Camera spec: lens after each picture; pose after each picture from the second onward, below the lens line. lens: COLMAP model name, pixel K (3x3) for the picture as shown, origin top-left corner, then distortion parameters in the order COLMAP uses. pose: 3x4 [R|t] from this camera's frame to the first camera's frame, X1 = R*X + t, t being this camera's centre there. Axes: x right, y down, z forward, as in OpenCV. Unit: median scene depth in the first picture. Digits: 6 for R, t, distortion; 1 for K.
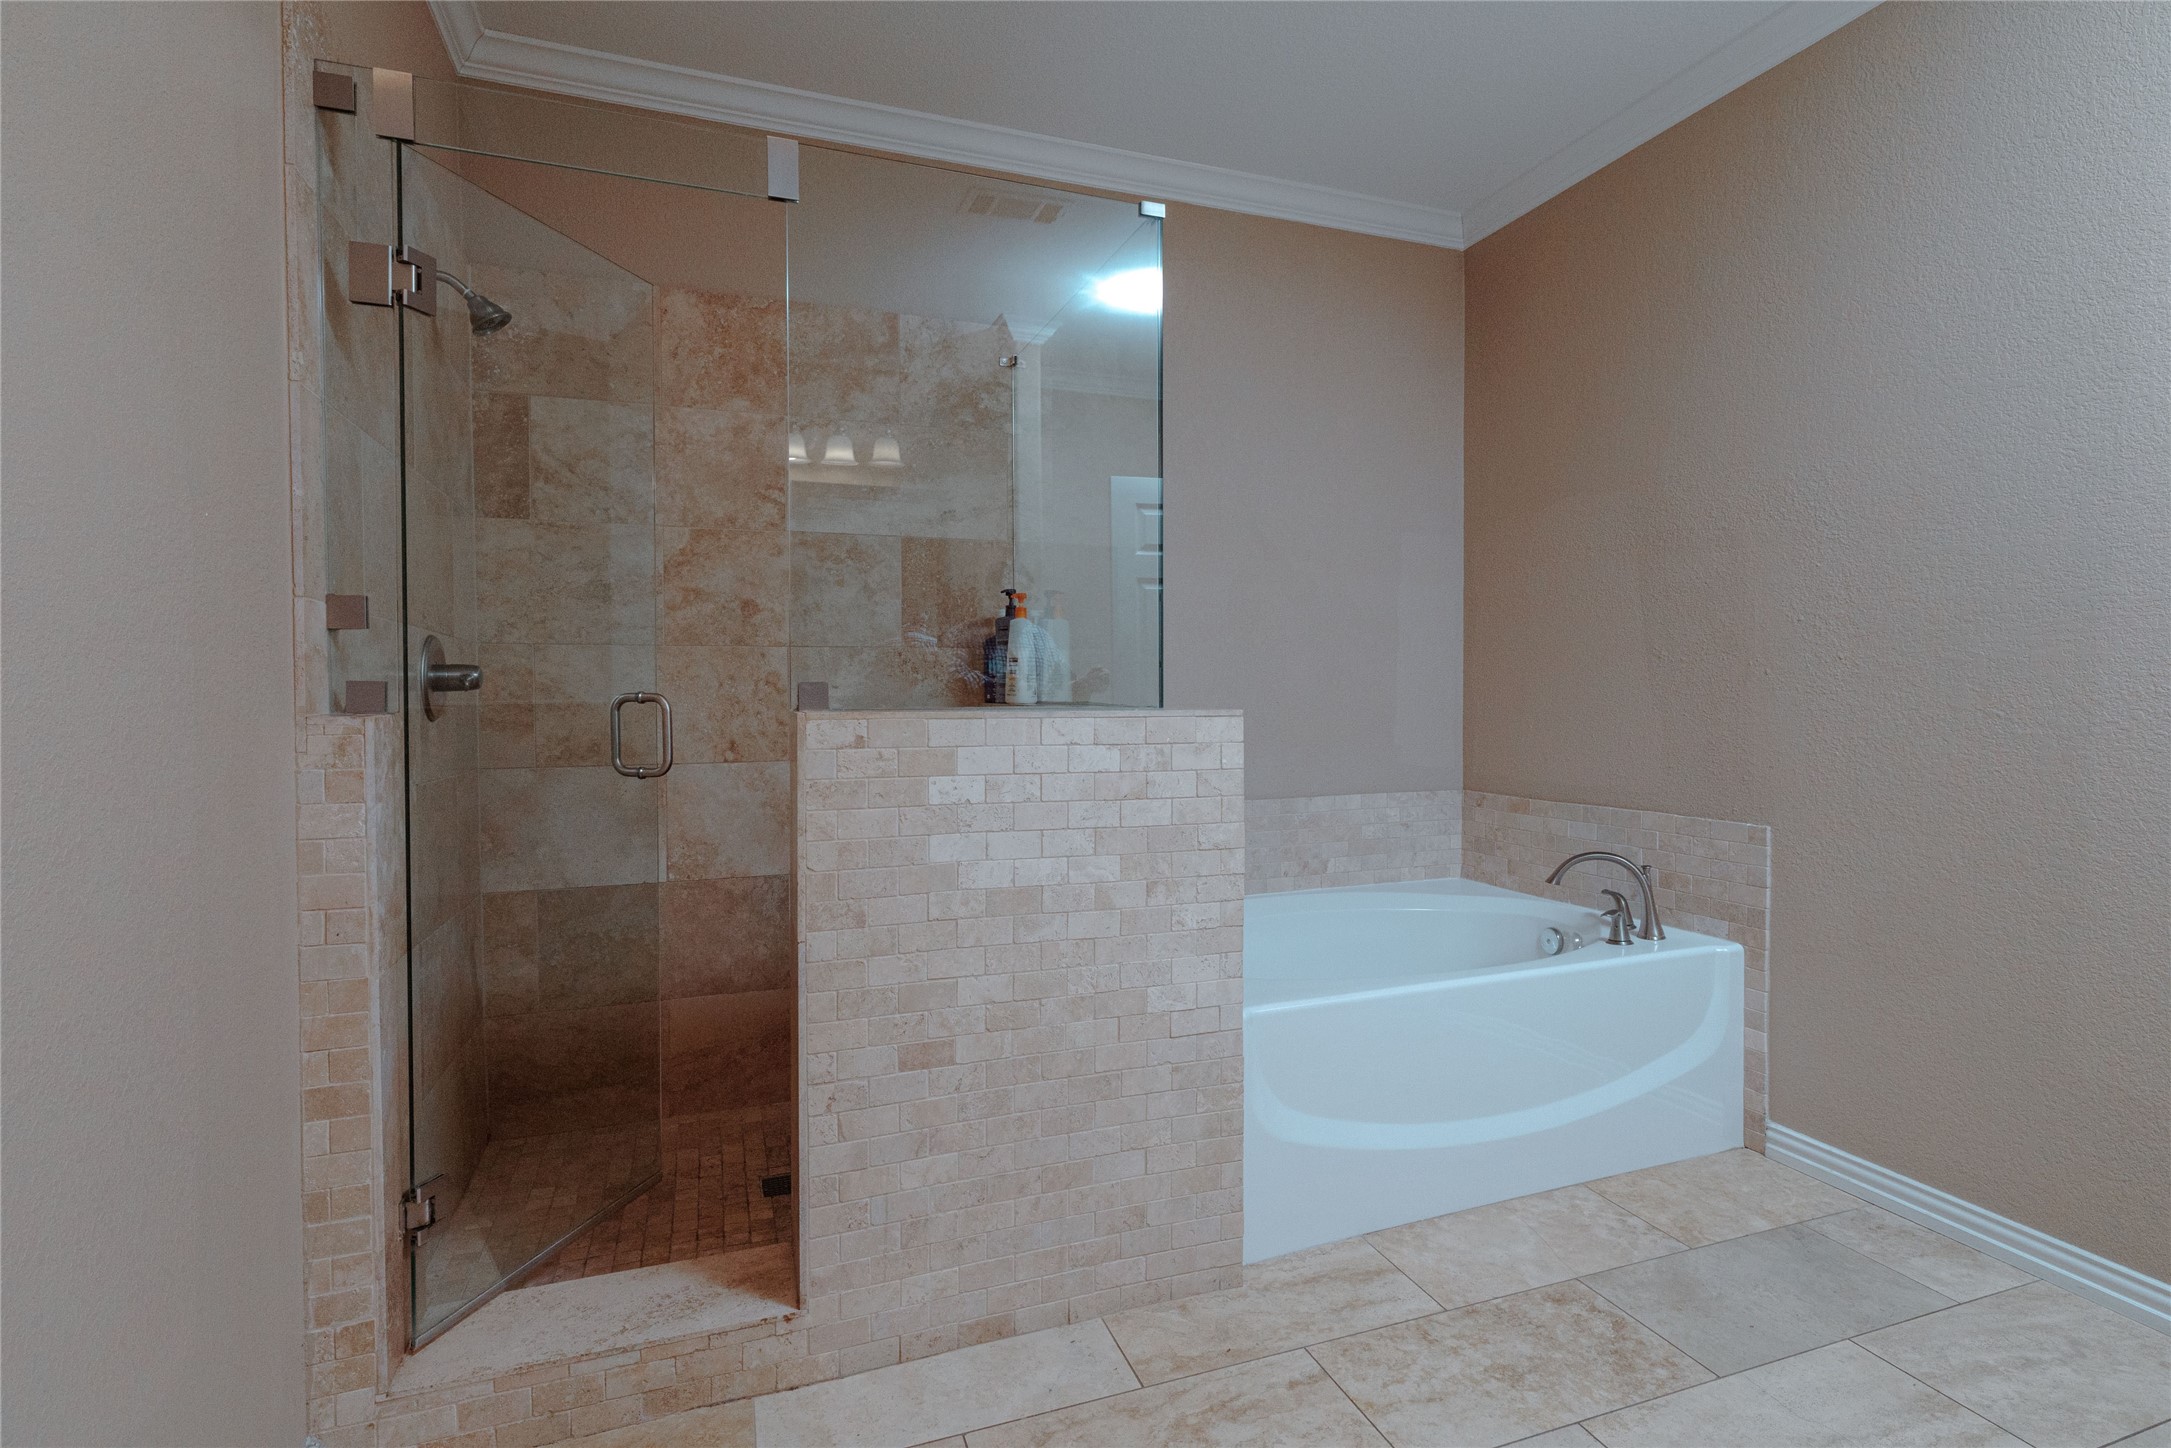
lens RADIAL K [[1027.7, 0, 1082.9], [0, 1027.7, 705.5], [0, 0, 1]] dist [-0.001140, 0.000690]
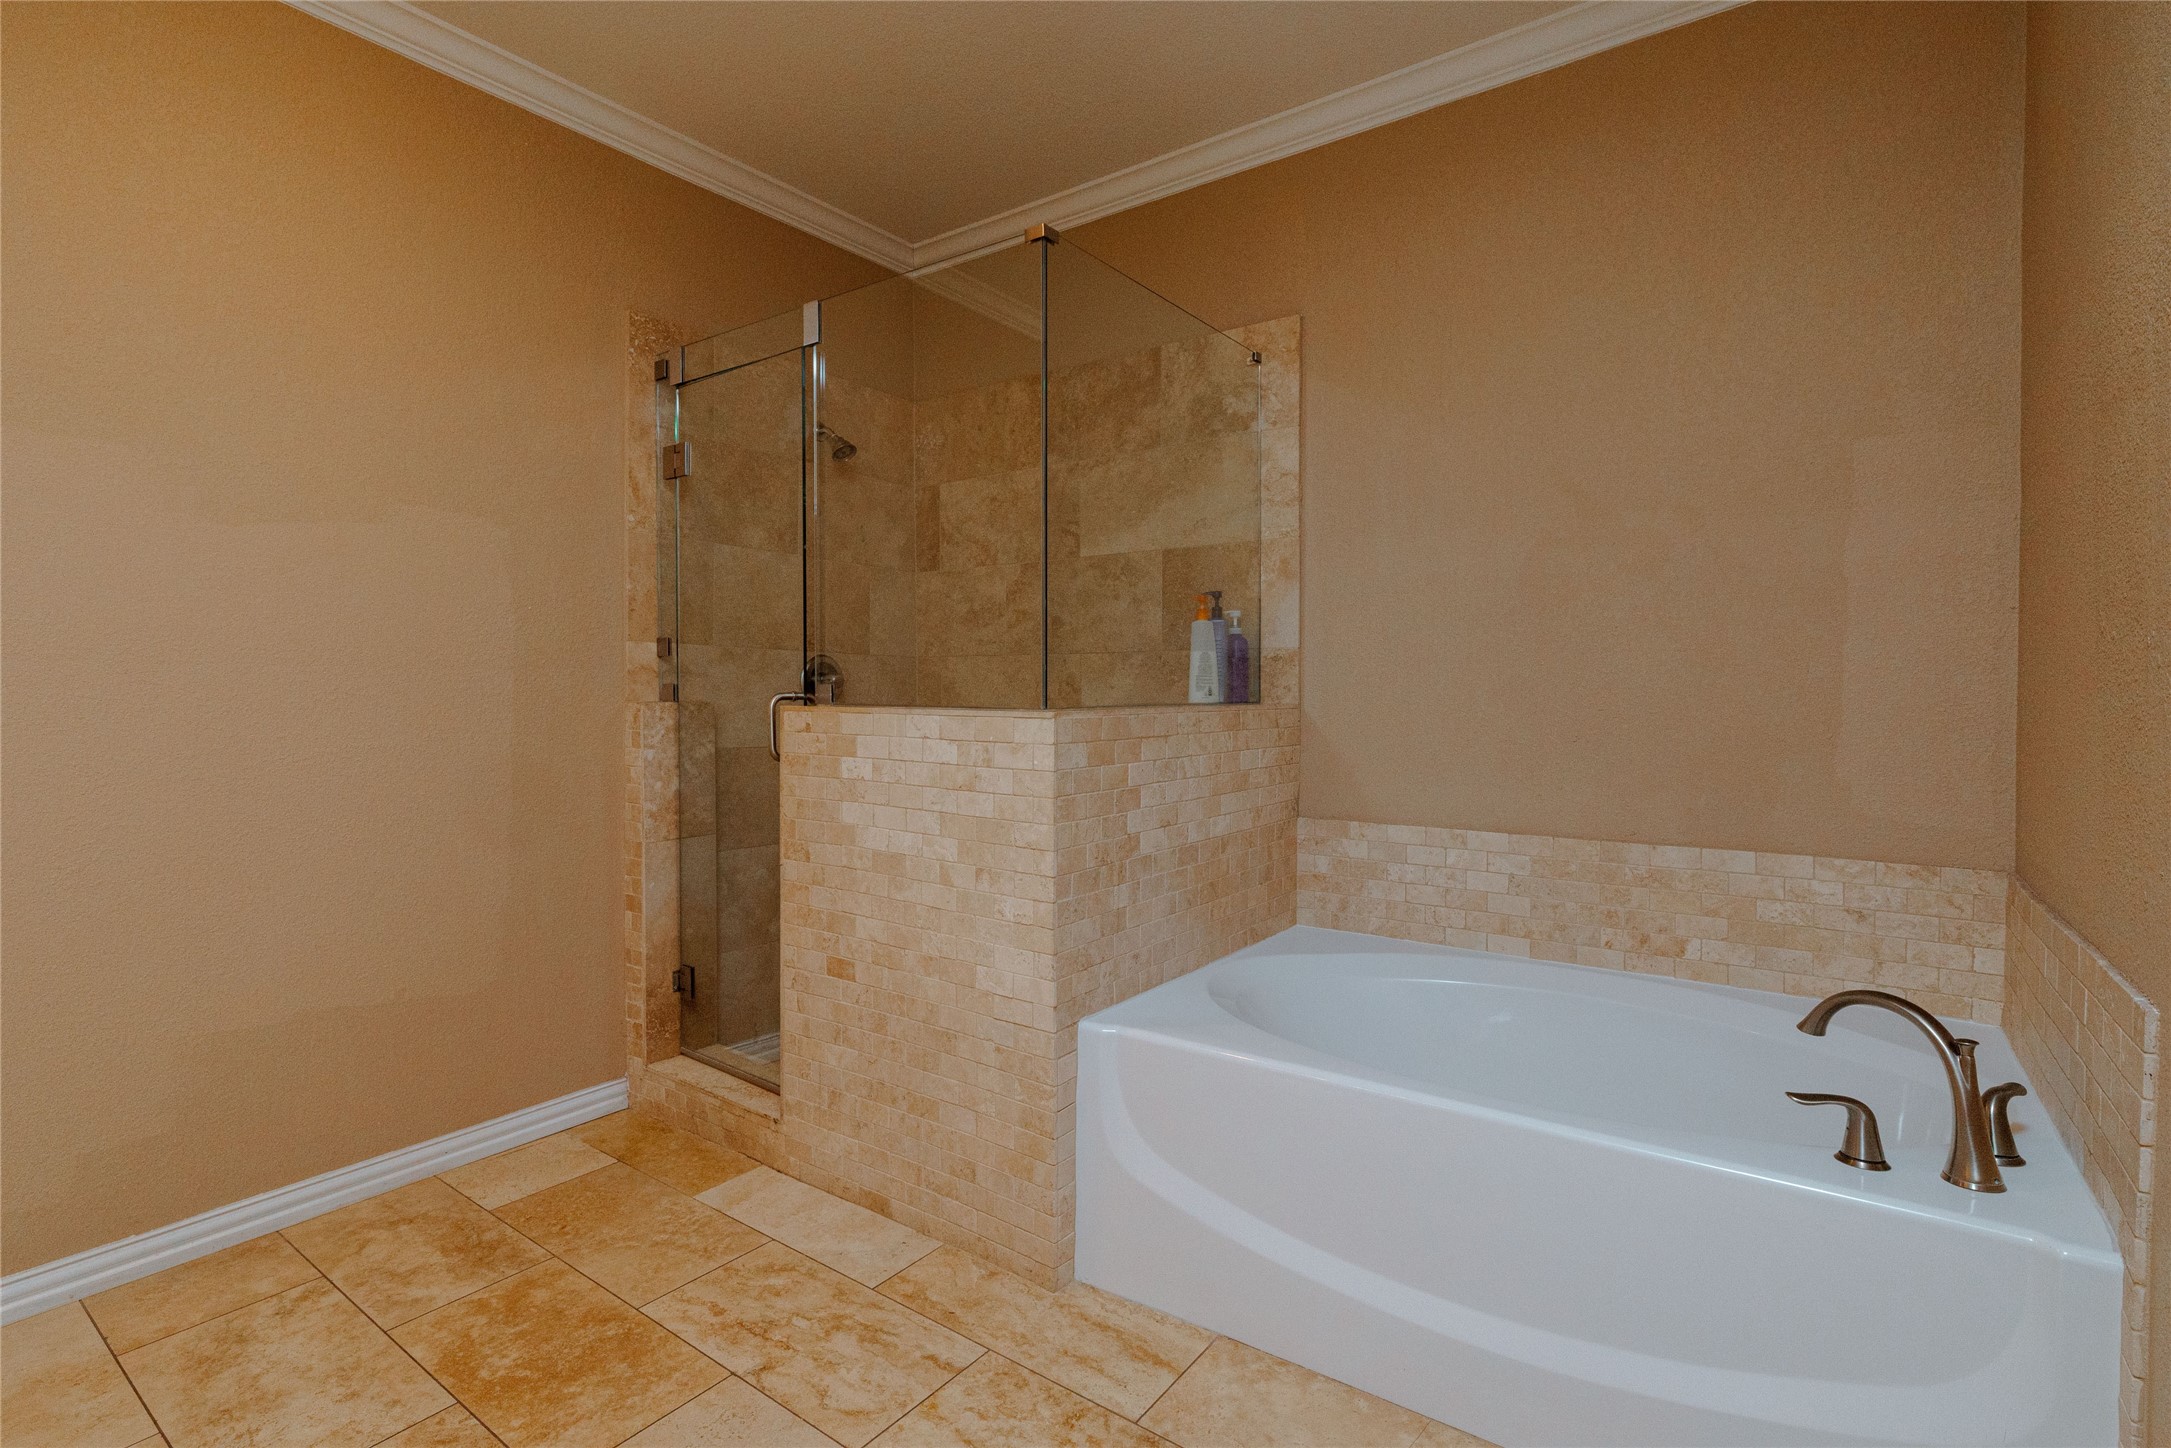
lens RADIAL K [[1027.7, 0, 1082.9], [0, 1027.7, 705.5], [0, 0, 1]] dist [-0.001140, 0.000690]
pose [[0.556652, 0.018235, -0.830545, 1.019005], [-0.016534, 0.999804, 0.010870, -0.014061], [0.830581, 0.007682, 0.556845, 0.481835]]
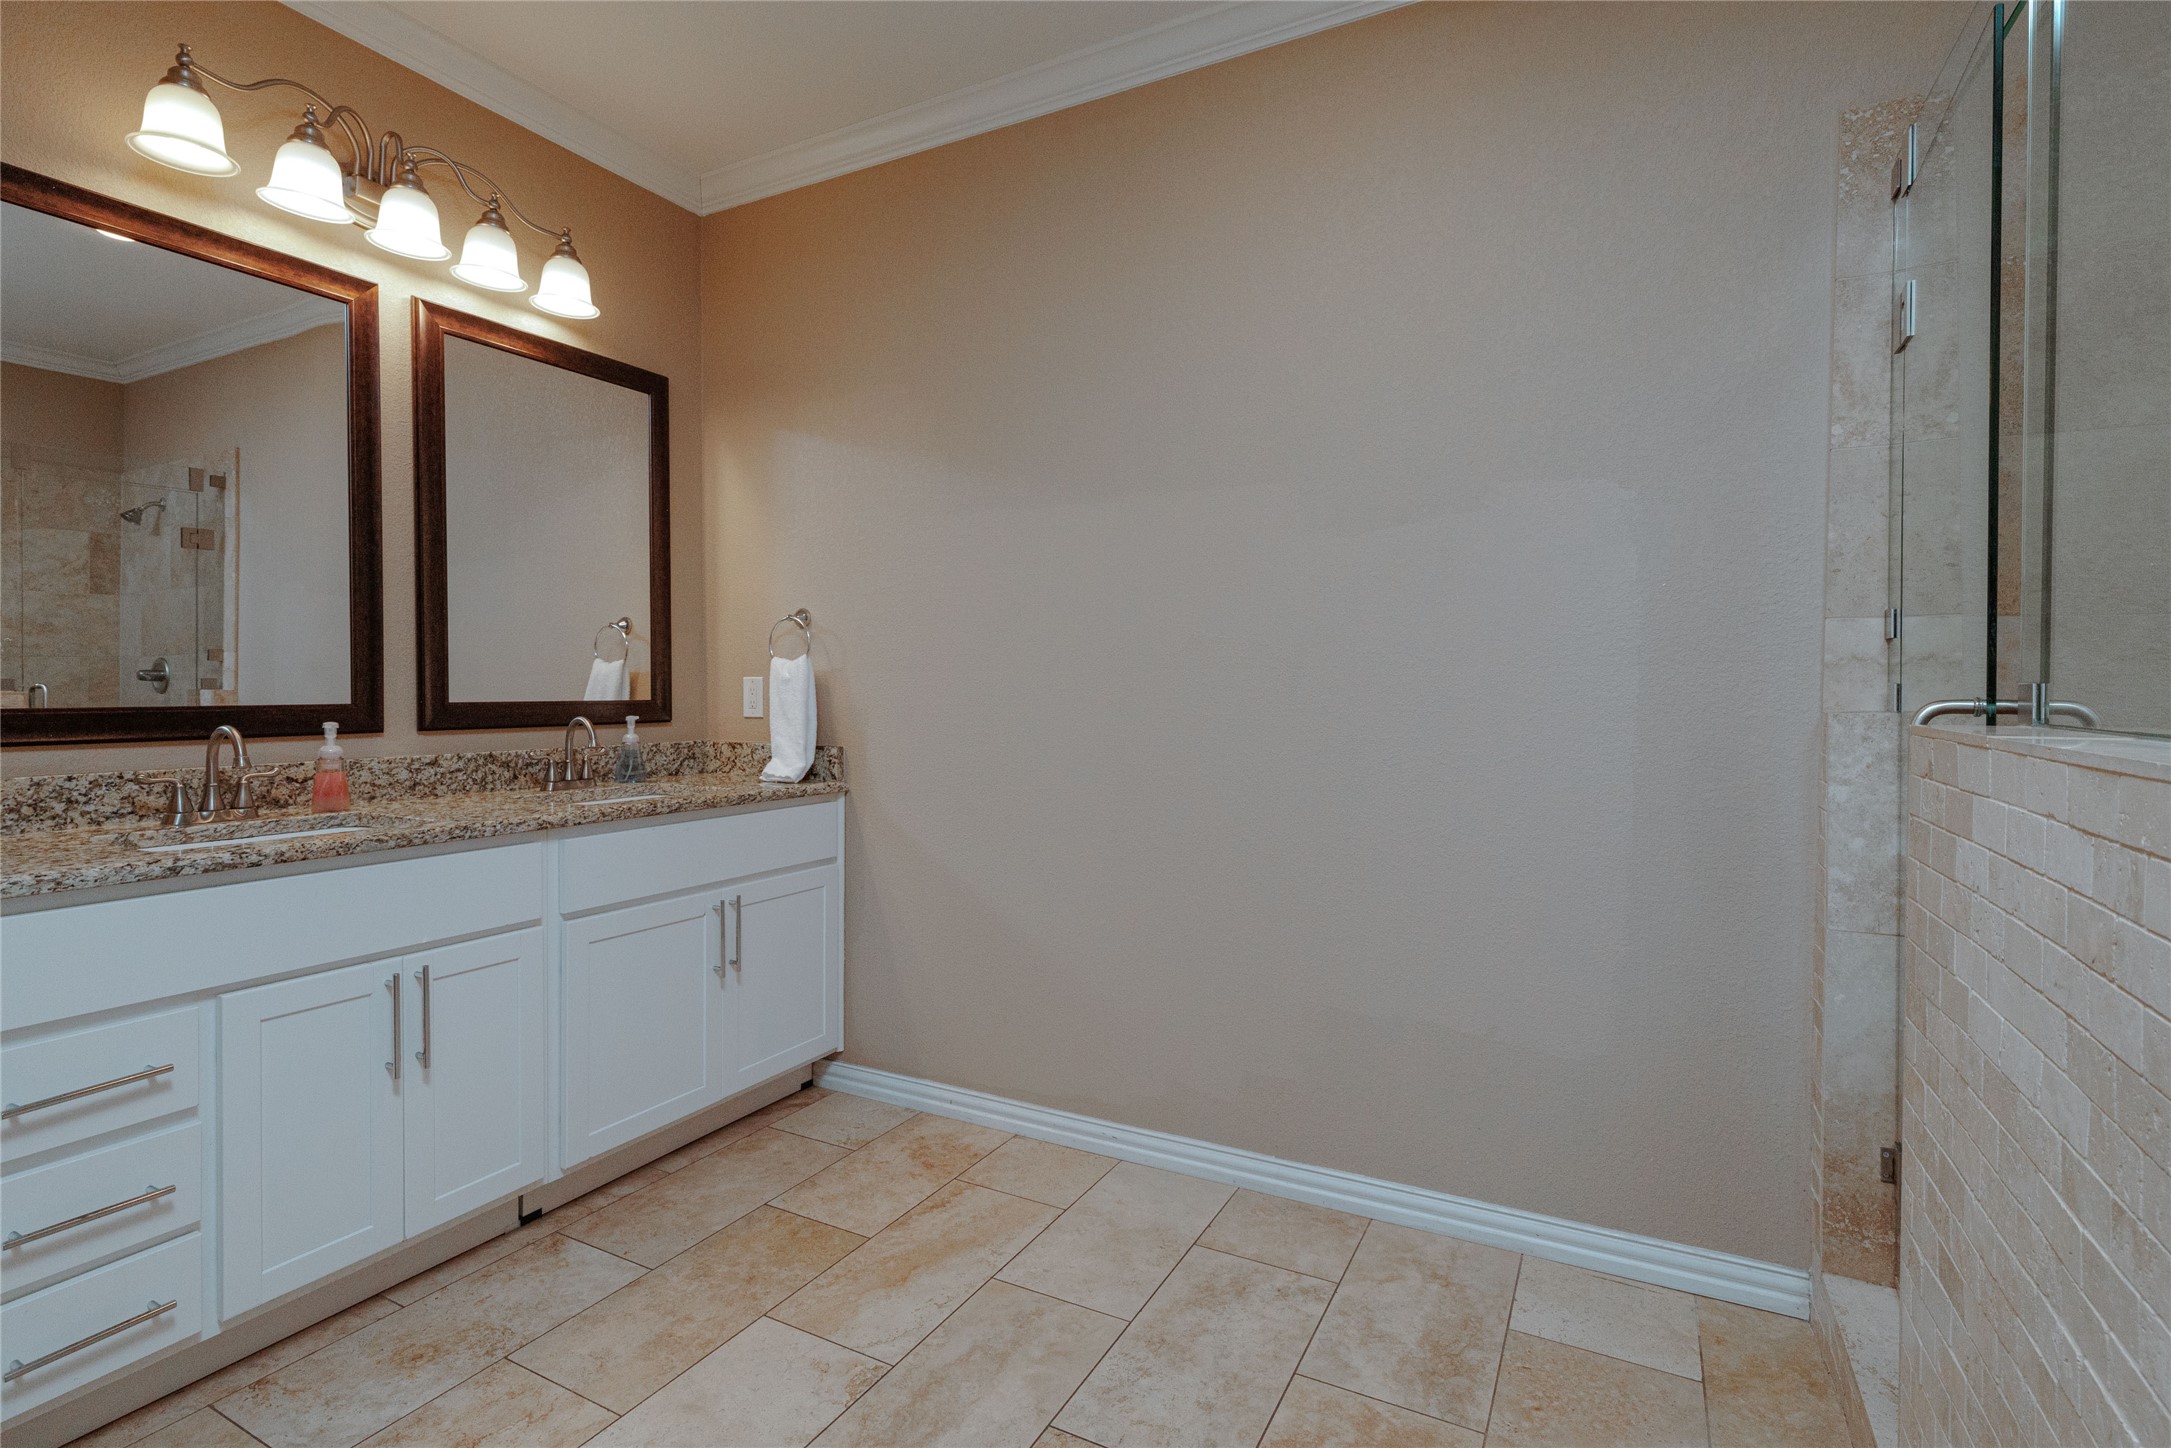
lens RADIAL K [[1027.7, 0, 1082.9], [0, 1027.7, 705.5], [0, 0, 1]] dist [-0.001140, 0.000690]
pose [[-0.741655, 0.014888, -0.670616, 0.600356], [-0.007656, 0.999501, 0.030656, -0.021918], [0.670738, 0.027870, -0.741171, 1.015182]]
